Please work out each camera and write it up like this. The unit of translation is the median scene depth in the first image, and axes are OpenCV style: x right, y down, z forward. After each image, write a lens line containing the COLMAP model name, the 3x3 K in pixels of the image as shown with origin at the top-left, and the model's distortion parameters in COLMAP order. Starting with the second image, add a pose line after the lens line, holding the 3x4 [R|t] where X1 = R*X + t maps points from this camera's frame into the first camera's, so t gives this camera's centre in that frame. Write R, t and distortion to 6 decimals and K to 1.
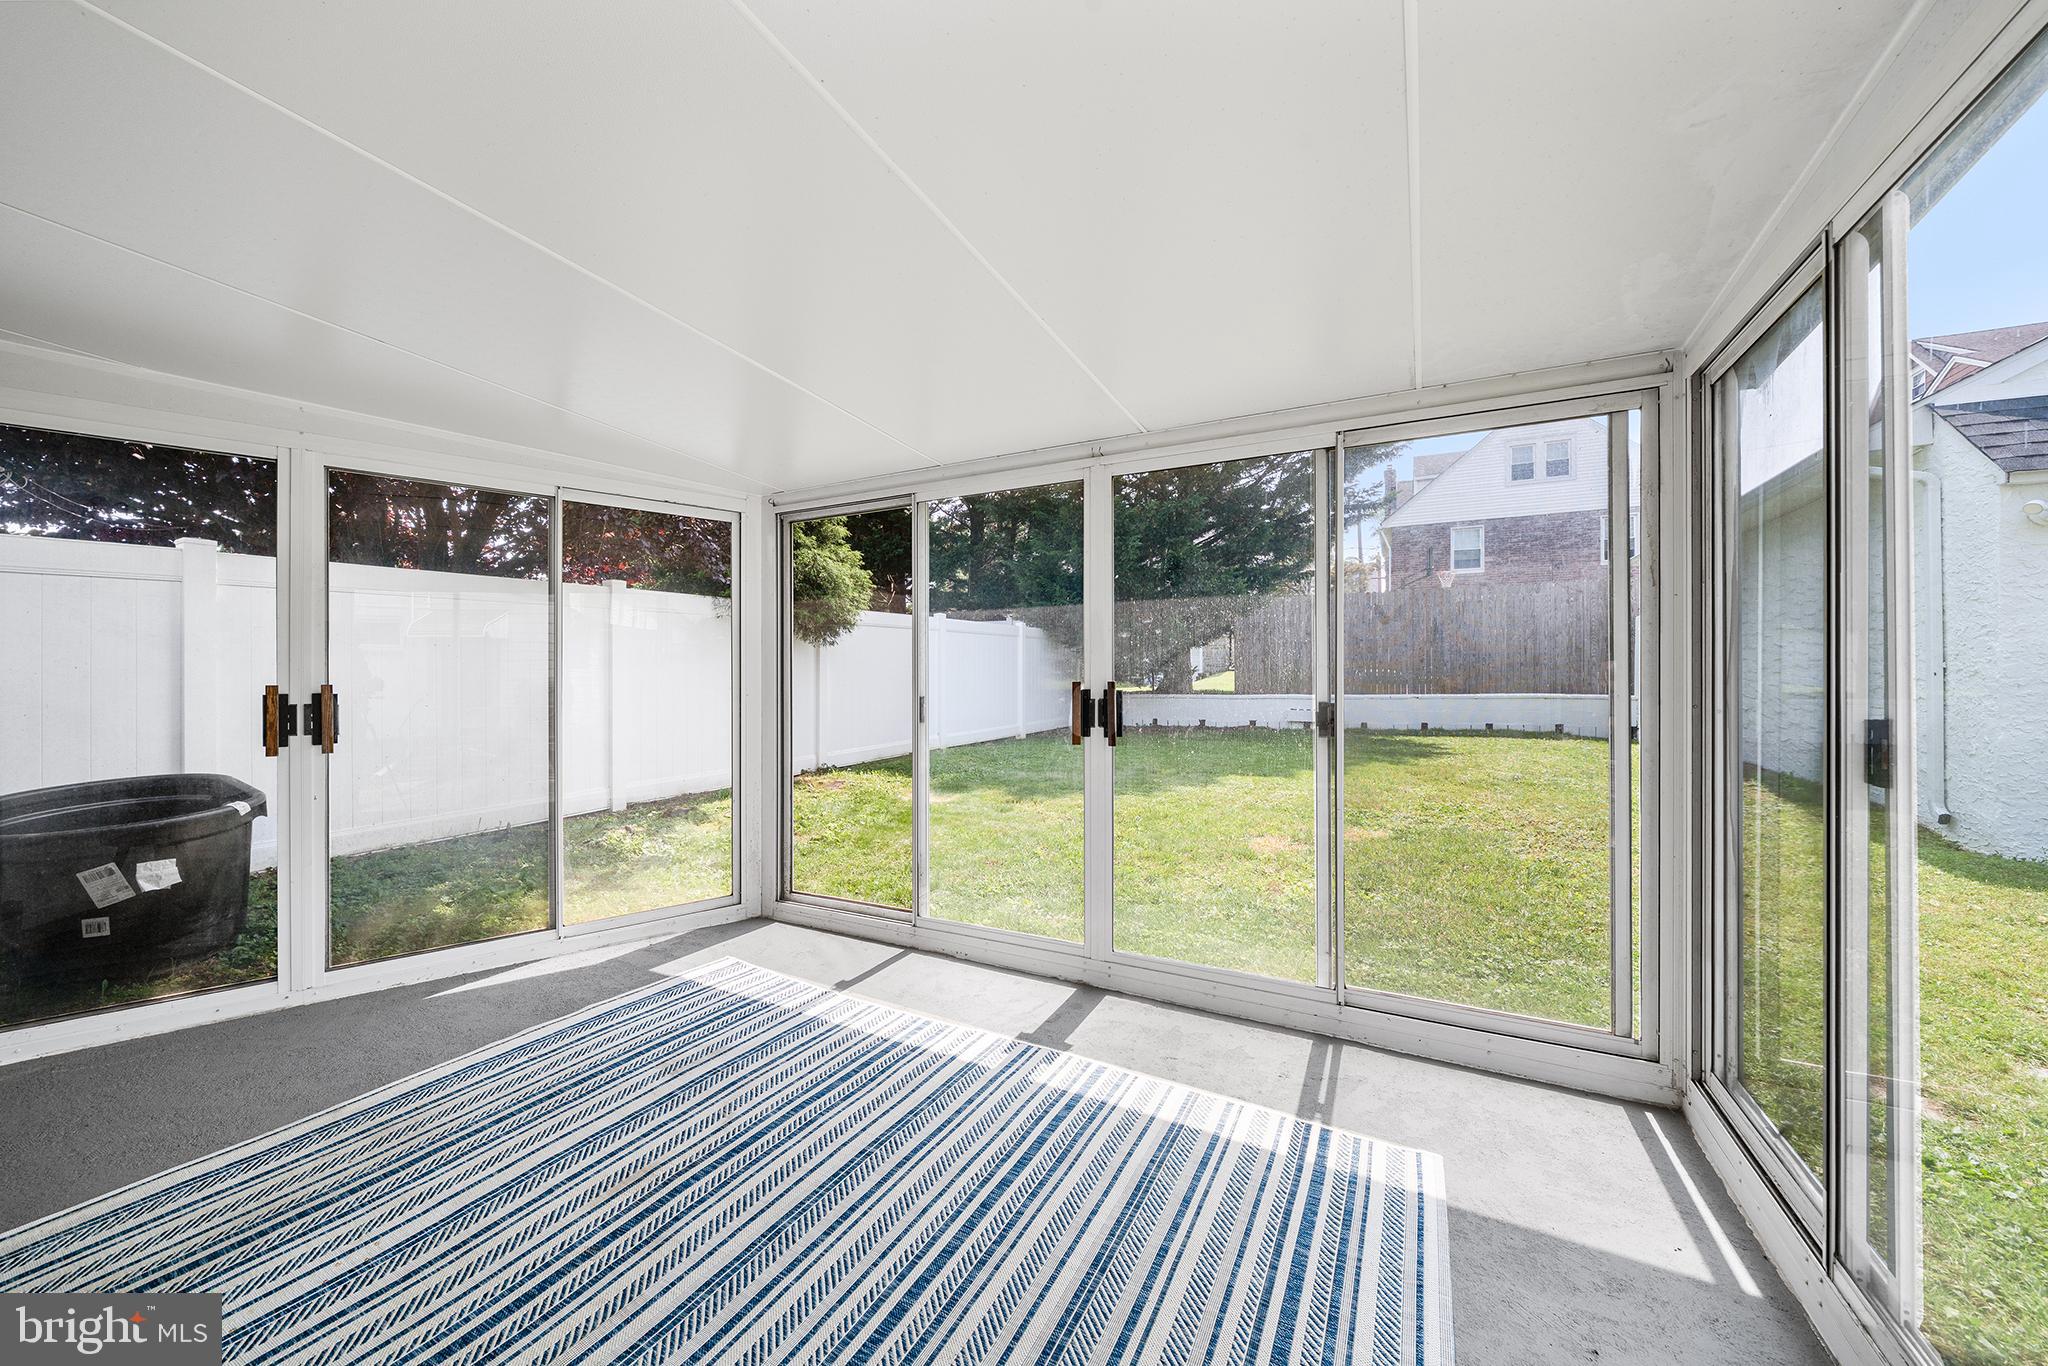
lens RADIAL K [[753.5, 0, 1019.0], [0, 753.5, 678.9], [0, 0, 1]] dist [0.001085, -0.000727]
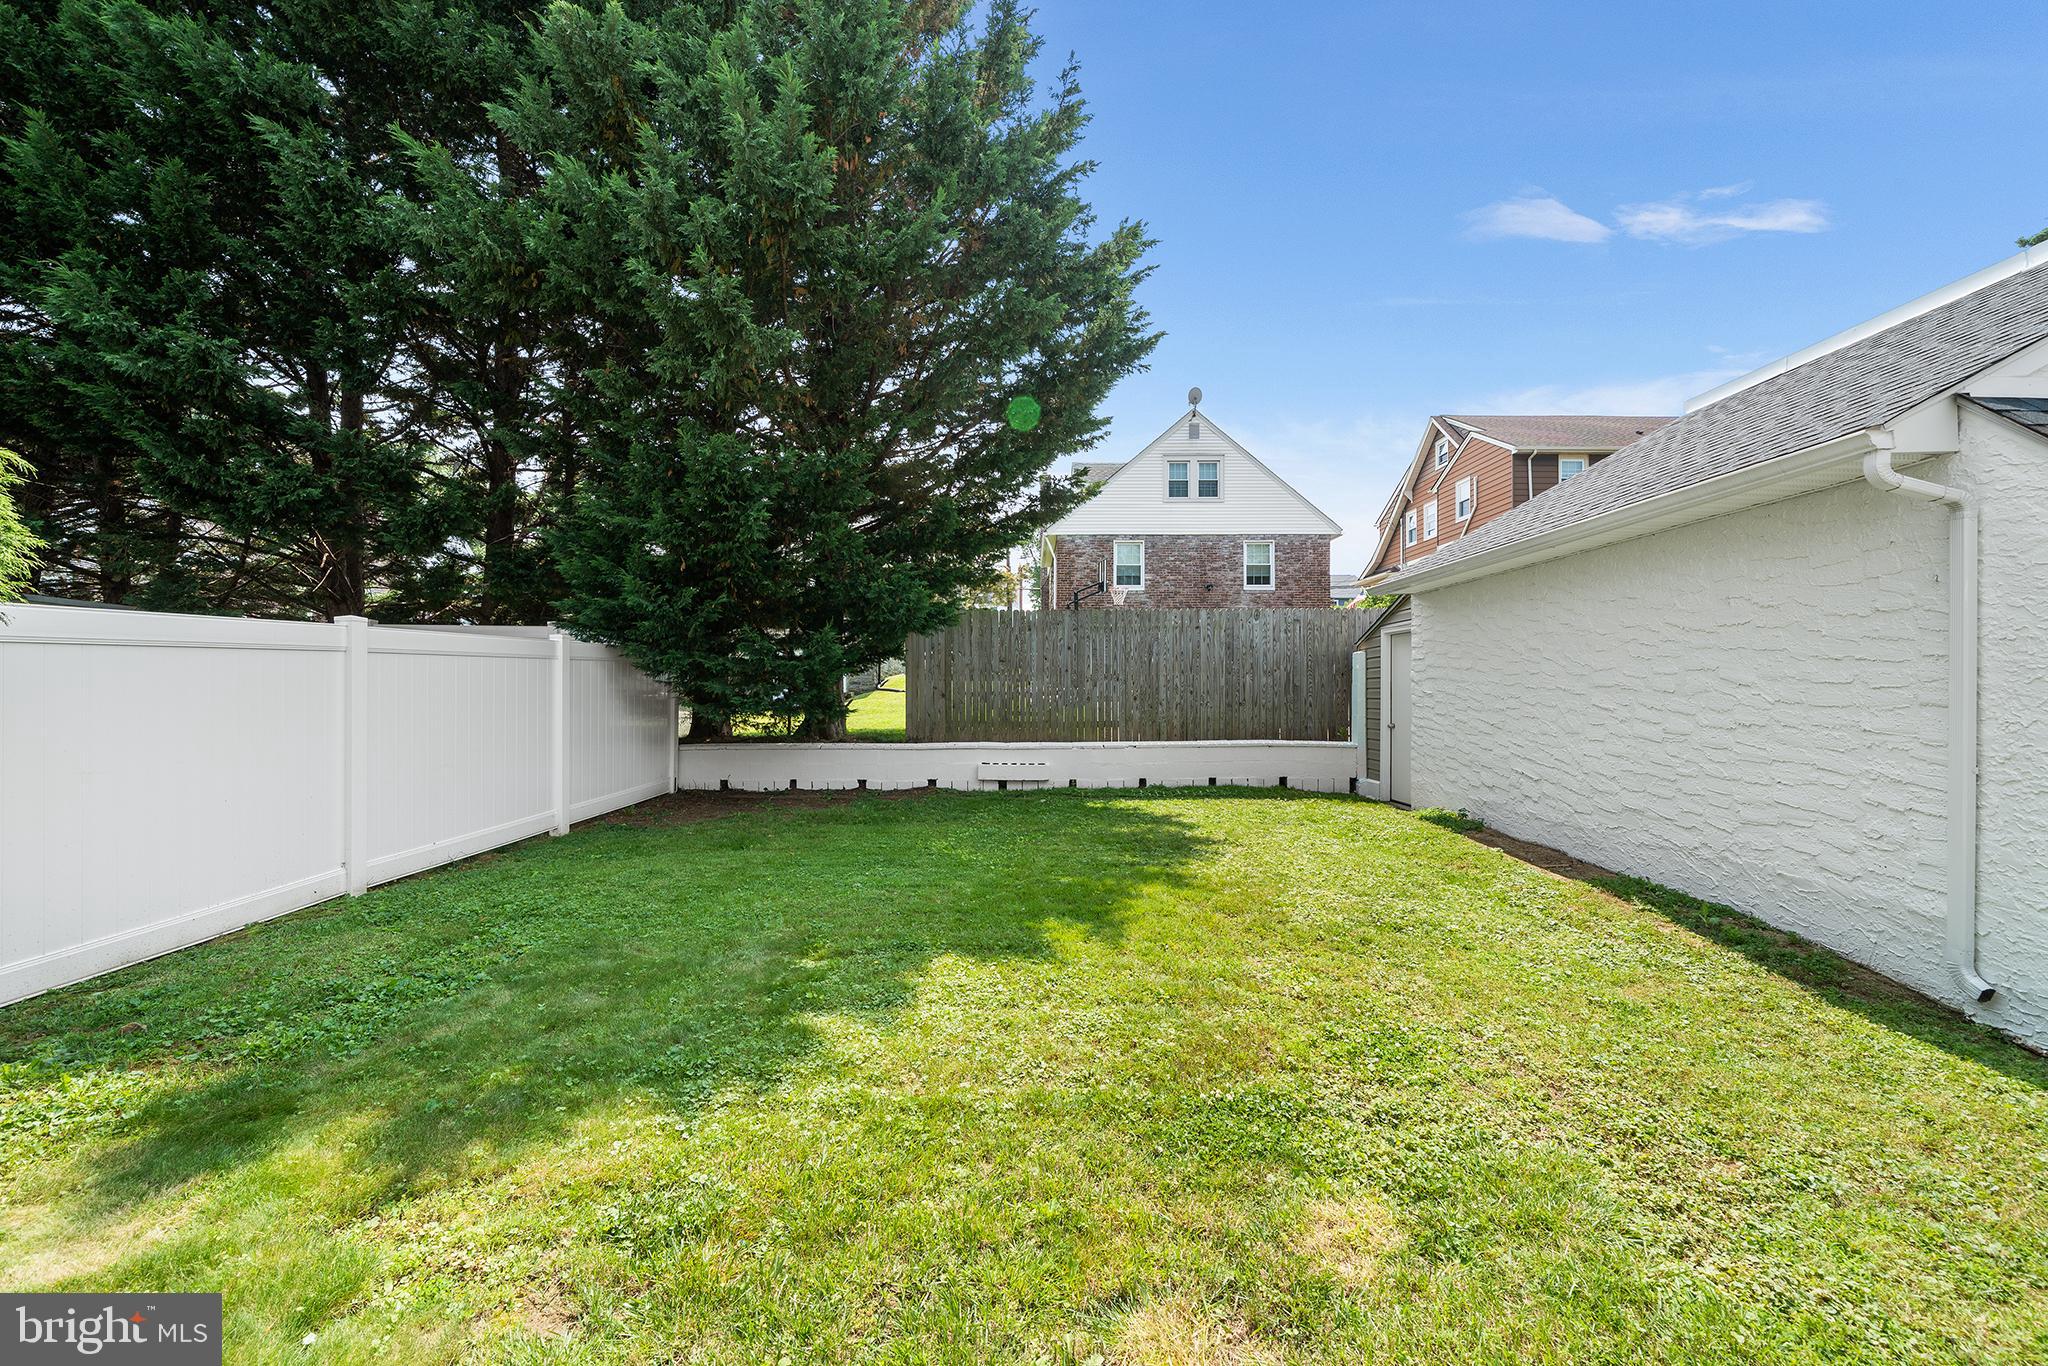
lens RADIAL K [[820.8, 0, 1020.5], [0, 820.8, 685.2], [0, 0, 1]] dist [-0.001282, -0.000571]
pose [[0.895967, 0.005184, 0.444090, 0.103856], [-0.004247, 0.999986, -0.003104, -0.091570], [-0.444100, 0.000895, 0.895977, 0.721164]]
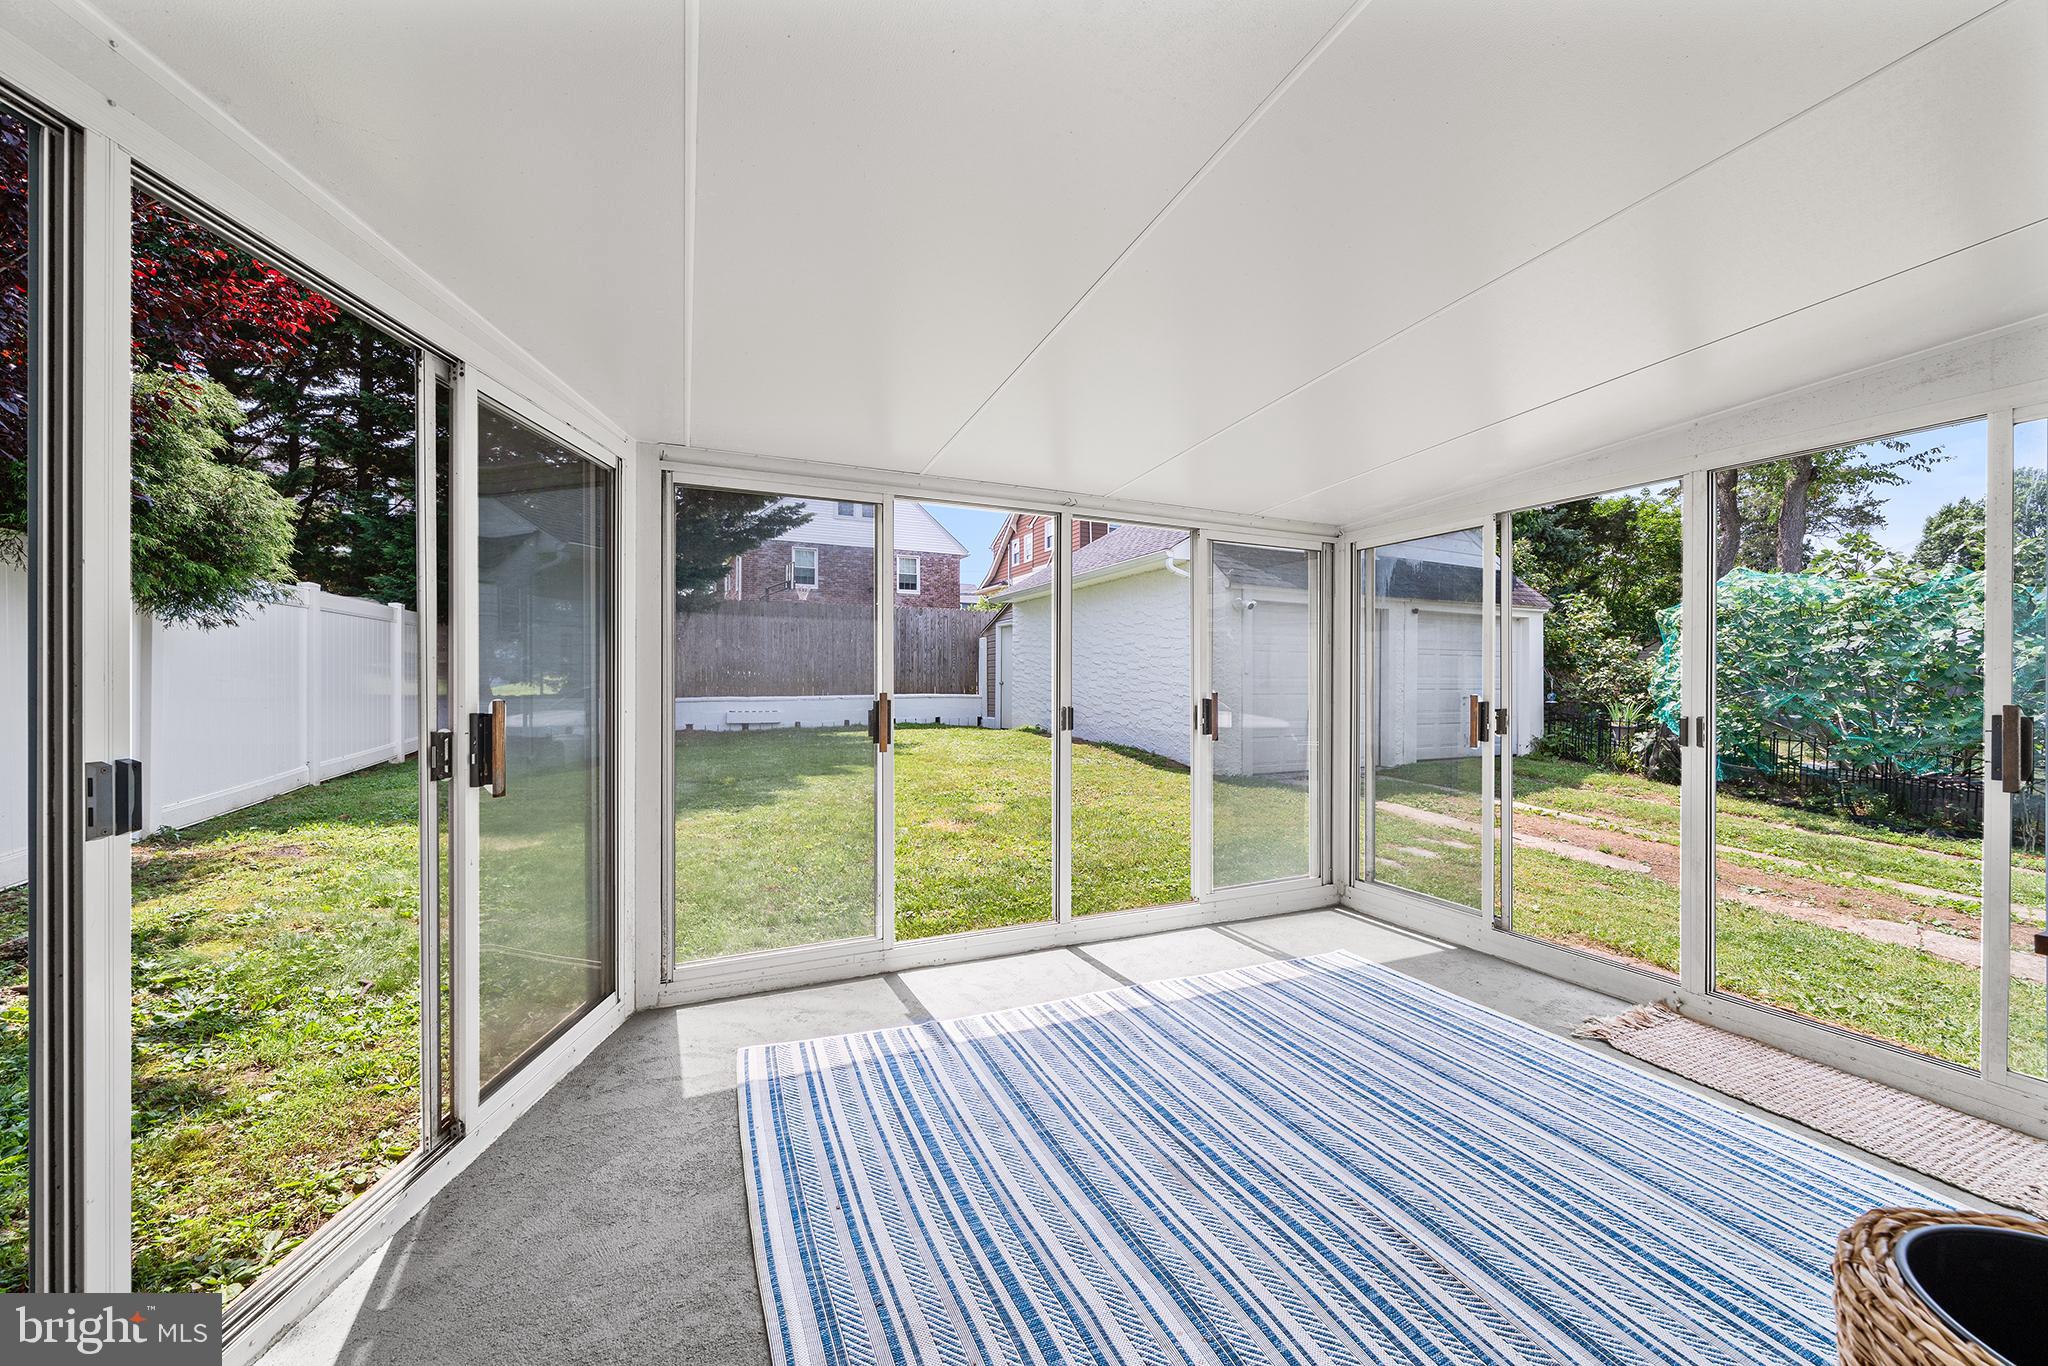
lens RADIAL K [[753.5, 0, 1027.4], [0, 753.5, 682.4], [0, 0, 1]] dist [0.001085, -0.000727]
pose [[0.606572, 0.002457, 0.795025, -0.538930], [-0.005928, 0.999981, 0.001432, -0.007572], [-0.795006, -0.005582, 0.606576, 0.194611]]
